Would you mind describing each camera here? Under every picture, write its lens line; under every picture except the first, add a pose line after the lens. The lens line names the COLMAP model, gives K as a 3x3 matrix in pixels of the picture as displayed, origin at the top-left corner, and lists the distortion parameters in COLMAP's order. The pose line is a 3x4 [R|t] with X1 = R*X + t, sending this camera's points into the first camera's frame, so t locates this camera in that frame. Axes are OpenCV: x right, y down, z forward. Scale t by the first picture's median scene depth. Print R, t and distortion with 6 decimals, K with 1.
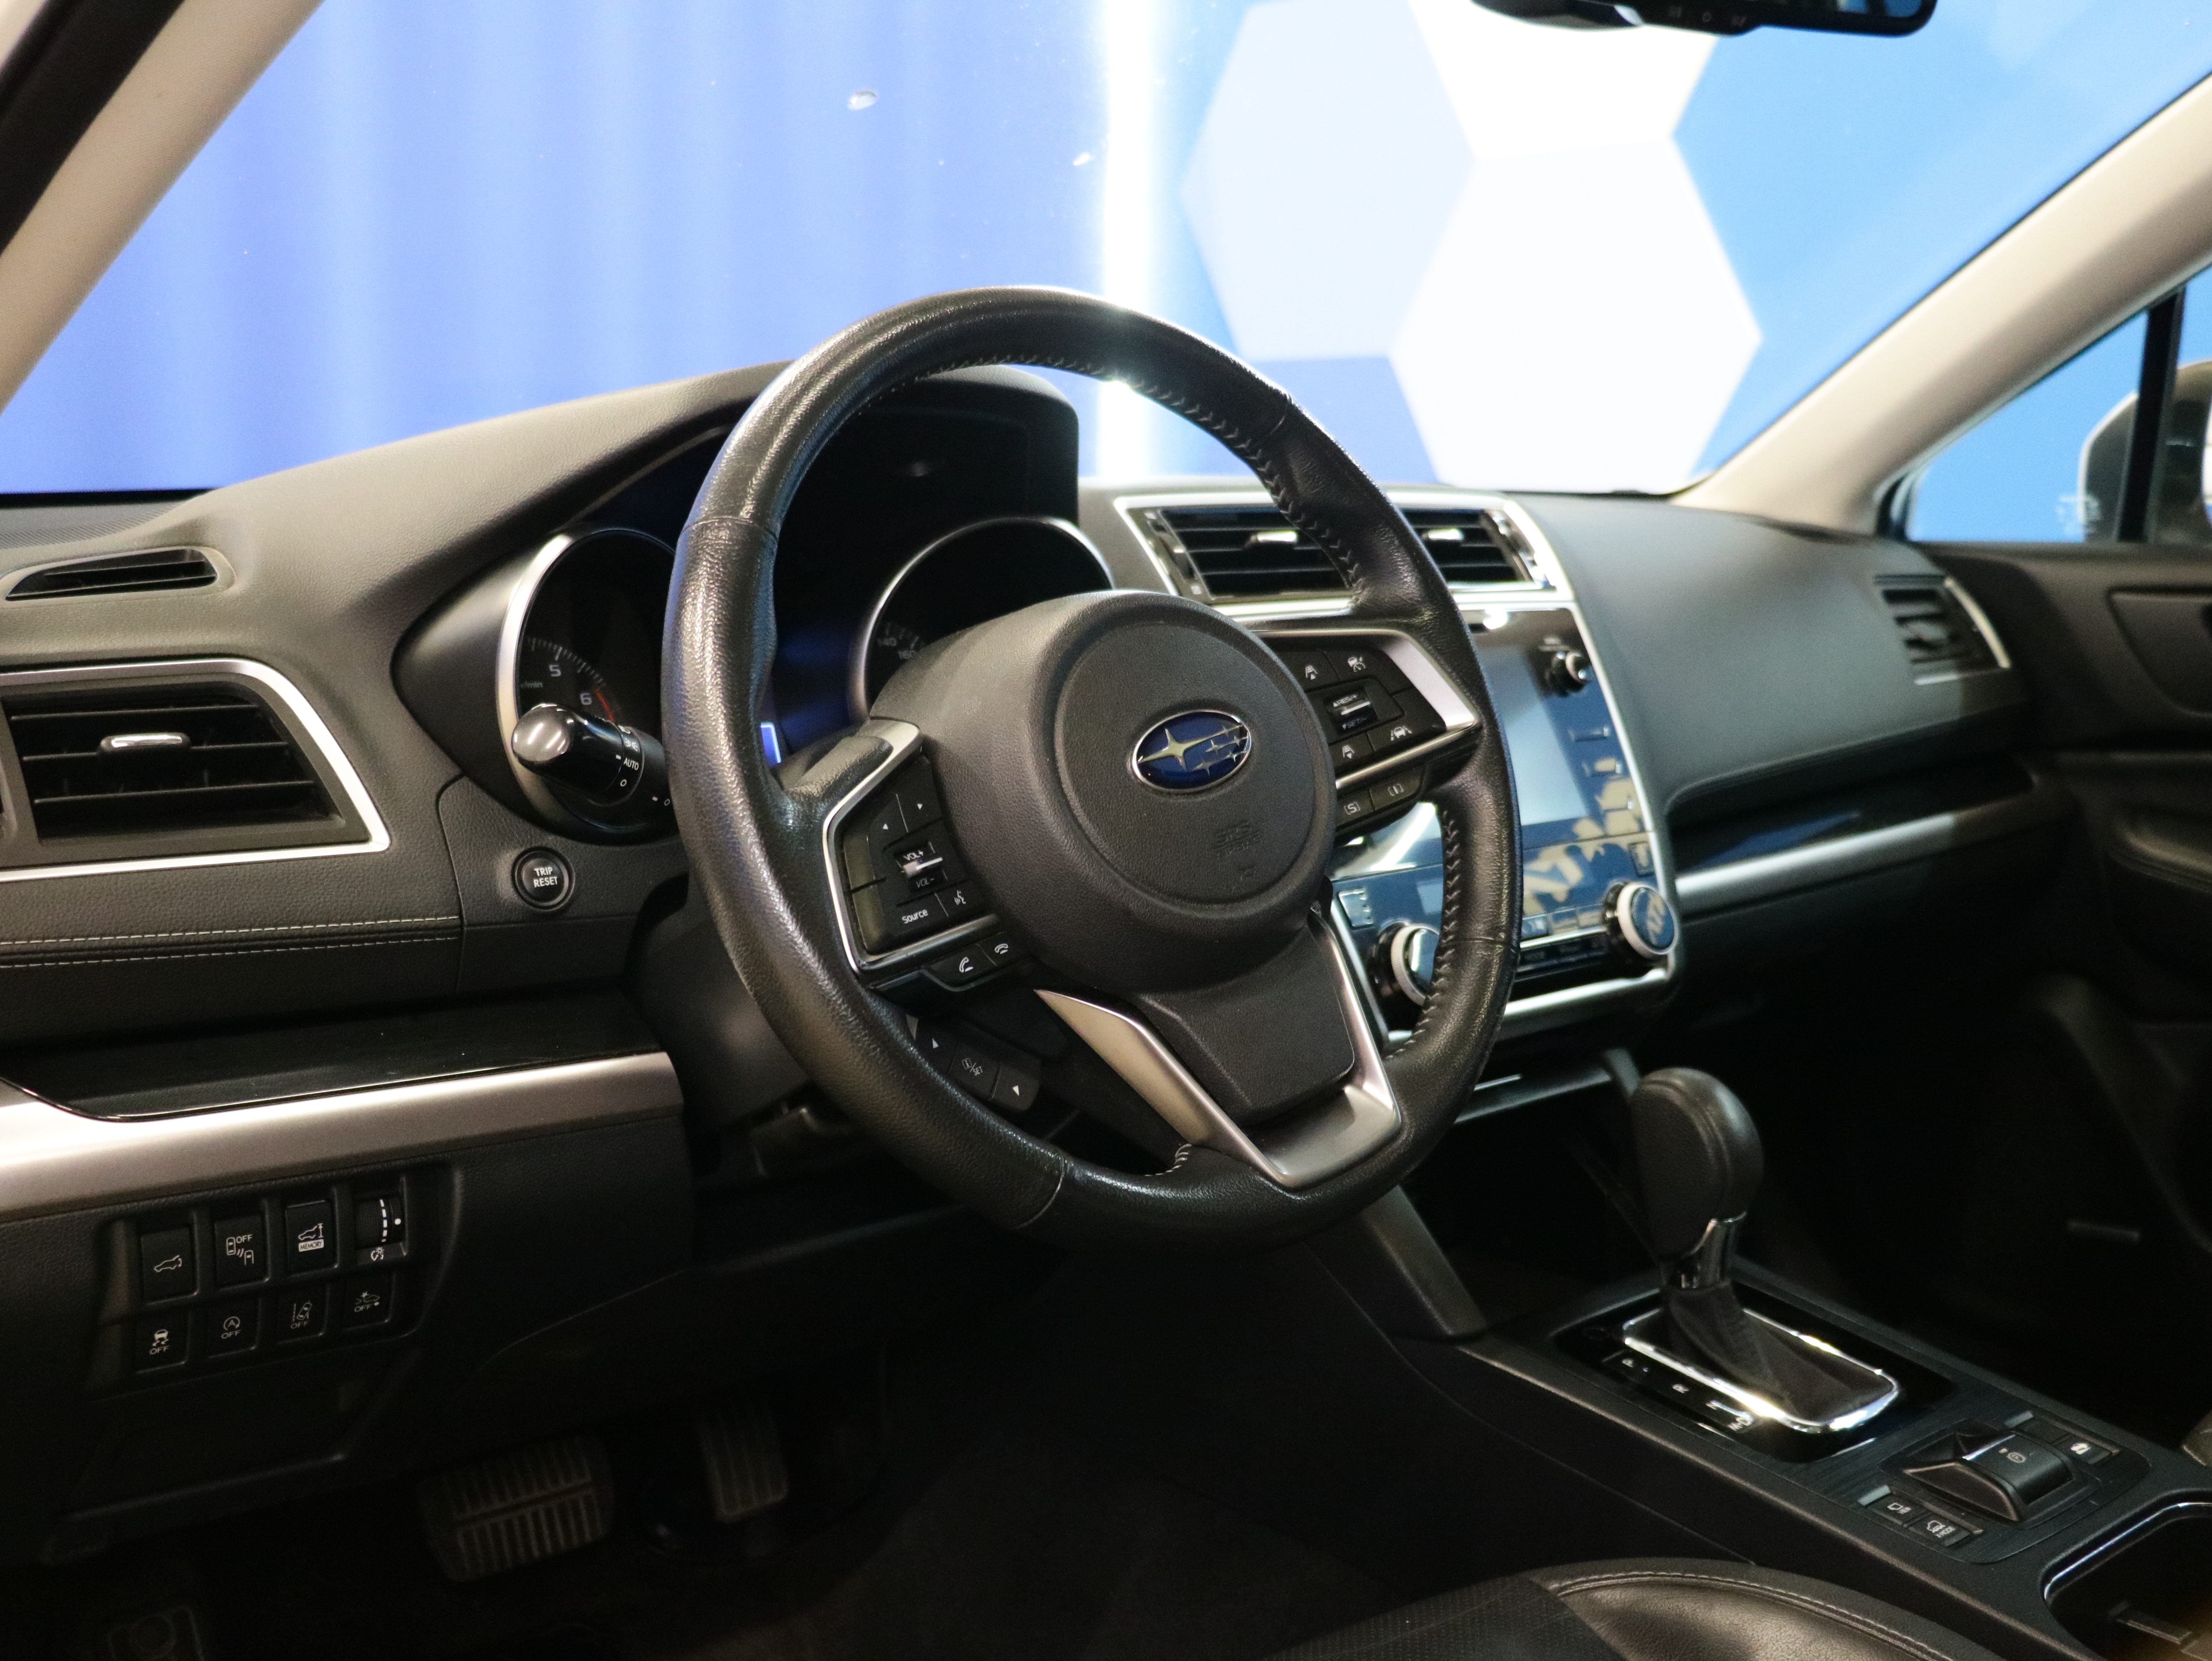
lens RADIAL K [[2308.2, 0, 1106.0], [0, 2308.2, 830.5], [0, 0, 1]] dist [-0.017369, 0.017123]
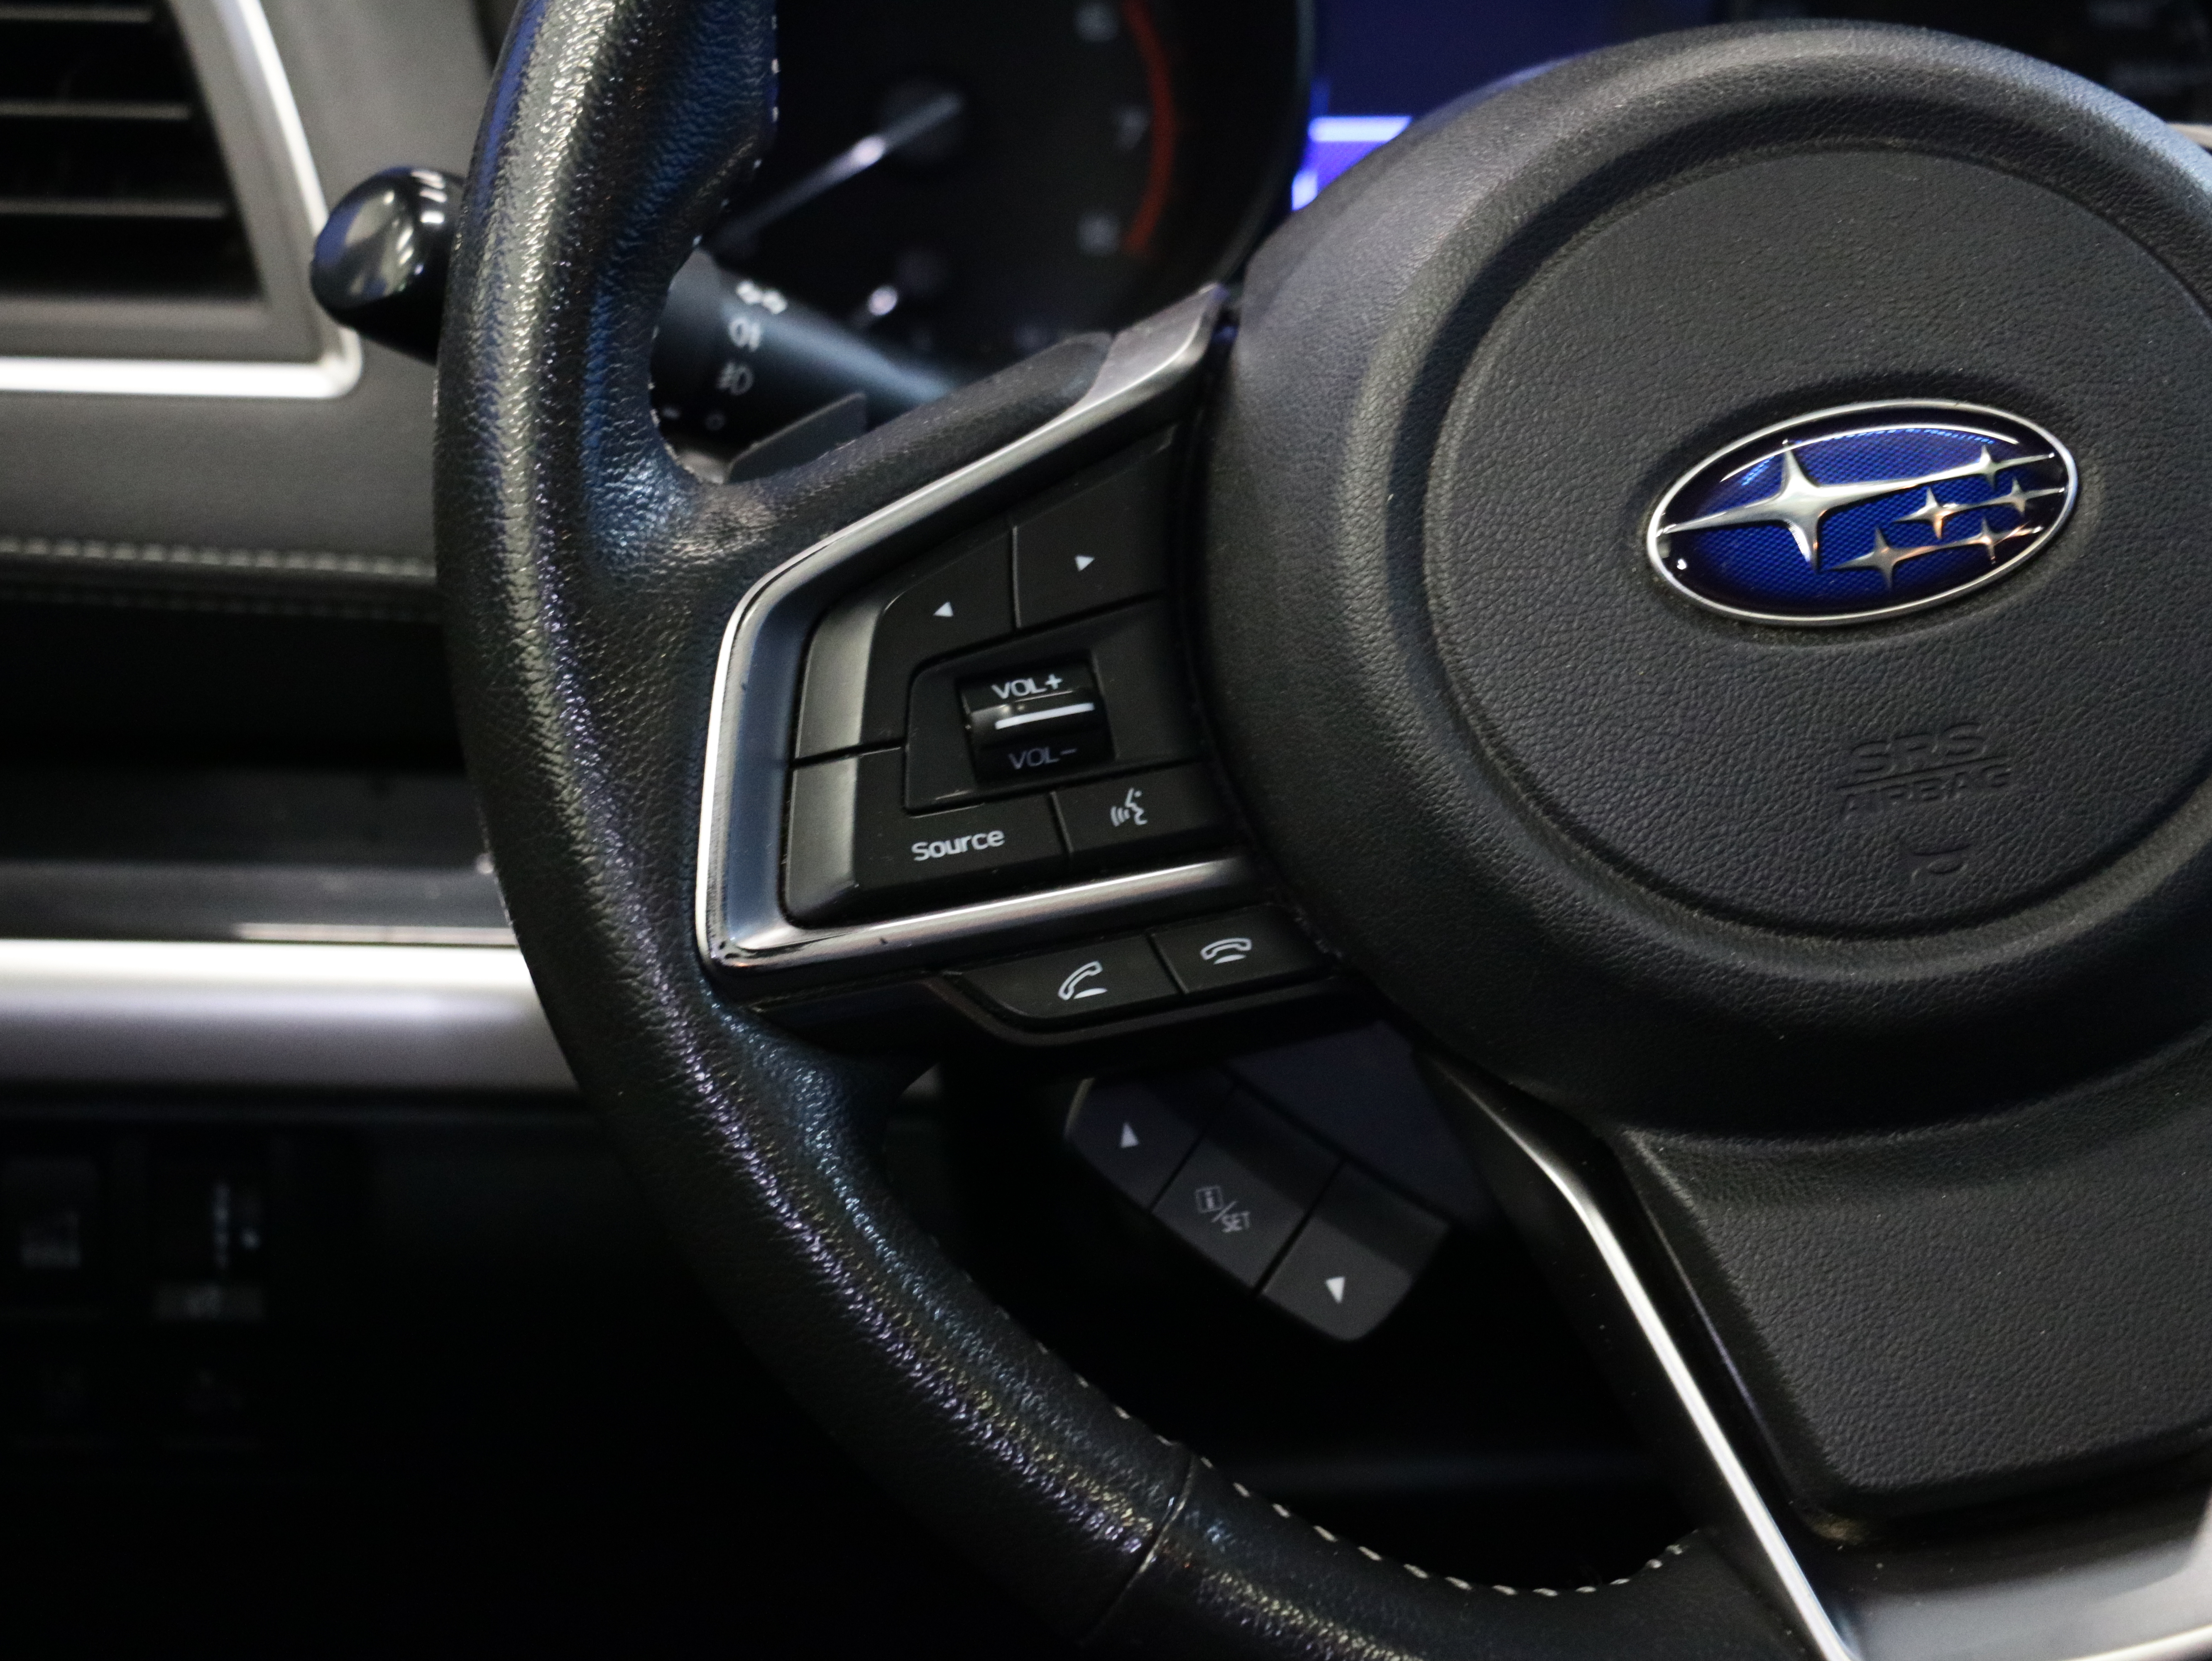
lens RADIAL K [[6660.2, 0, 1106.0], [0, 6660.2, 830.5], [0, 0, 1]] dist [-0.020263, -0.612424]
pose [[0.831596, 0.191821, -0.521203, 0.476701], [-0.106557, 0.976133, 0.189236, -0.164766], [0.545063, -0.101830, 0.832188, 0.039164]]
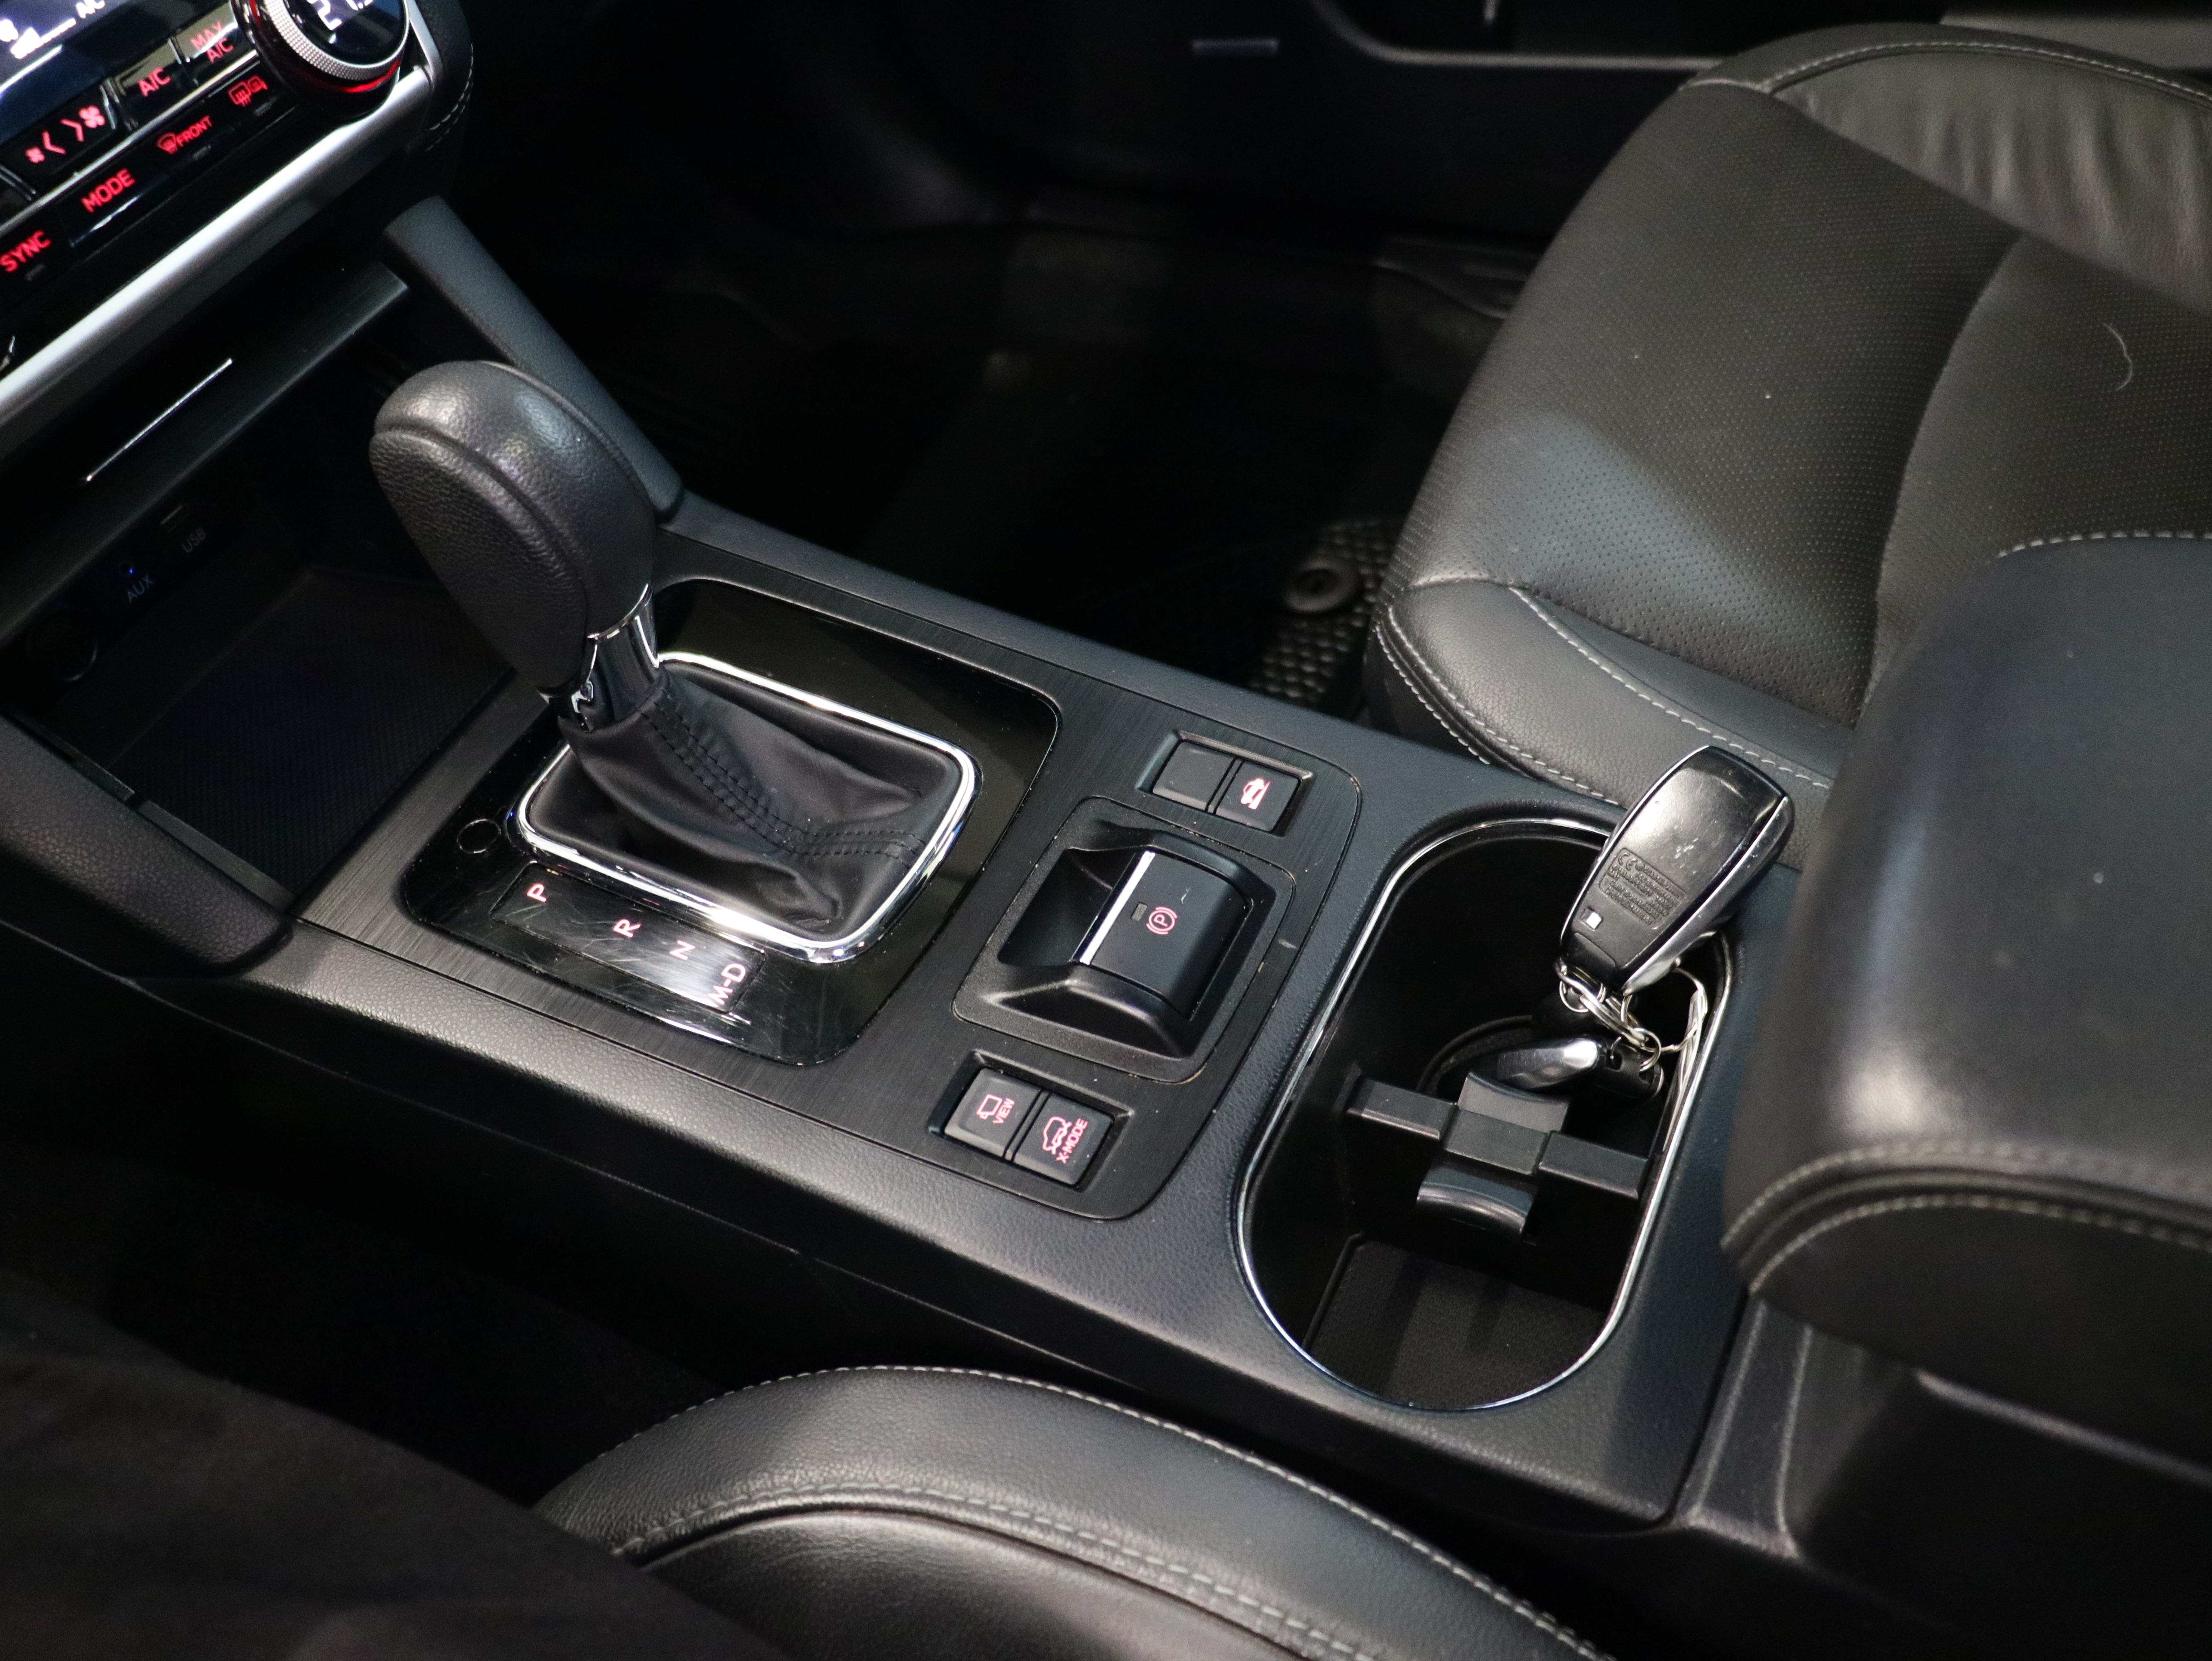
lens RADIAL K [[1946.6, 0, 1106.0], [0, 1946.6, 830.5], [0, 0, 1]] dist [-0.019580, -0.007017]
pose [[0.910589, -0.373380, 0.177244, 0.348682], [0.194532, 0.765542, 0.613272, -0.070759], [-0.364671, -0.523959, 0.769728, 0.725116]]
